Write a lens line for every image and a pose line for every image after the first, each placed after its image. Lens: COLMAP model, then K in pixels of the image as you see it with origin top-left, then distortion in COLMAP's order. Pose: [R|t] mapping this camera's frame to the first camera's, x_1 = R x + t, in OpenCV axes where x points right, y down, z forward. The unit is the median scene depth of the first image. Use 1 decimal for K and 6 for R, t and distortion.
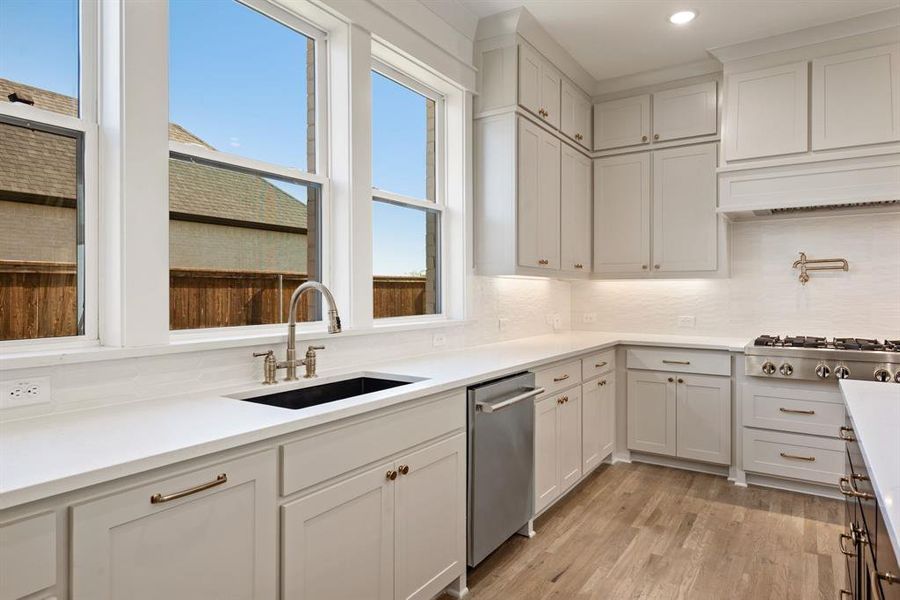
lens RADIAL K [[535.7, 0, 456.6], [0, 535.7, 292.4], [0, 0, 1]] dist [-0.002357, -0.000694]
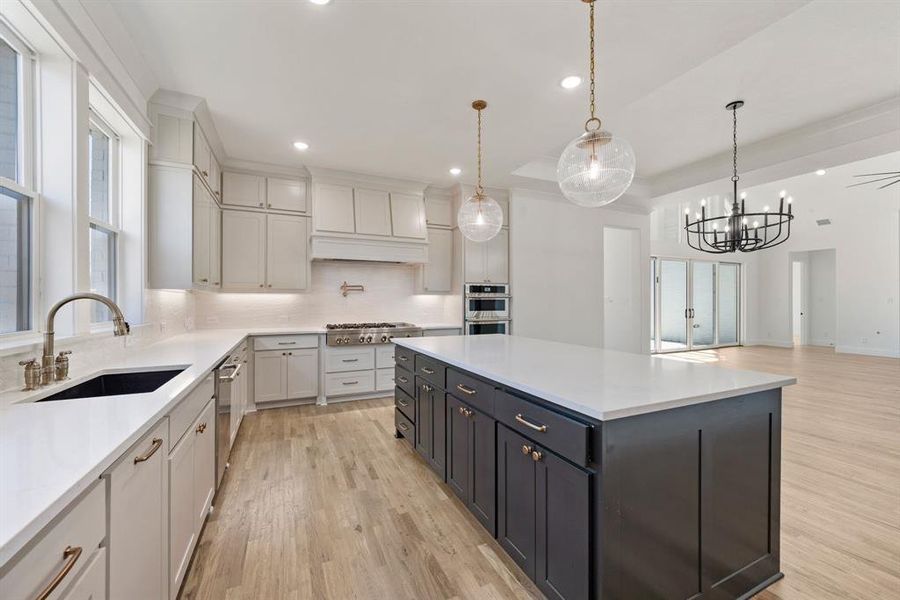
lens RADIAL K [[359.2, 0, 450.0], [0, 359.2, 300.0], [0, 0, 1]] dist [0.000008, -0.000068]
pose [[0.529252, 0.002191, 0.848462, -0.300940], [0.001610, 0.999992, -0.003587, -0.000741], [-0.848463, 0.003265, 0.529245, -0.038424]]
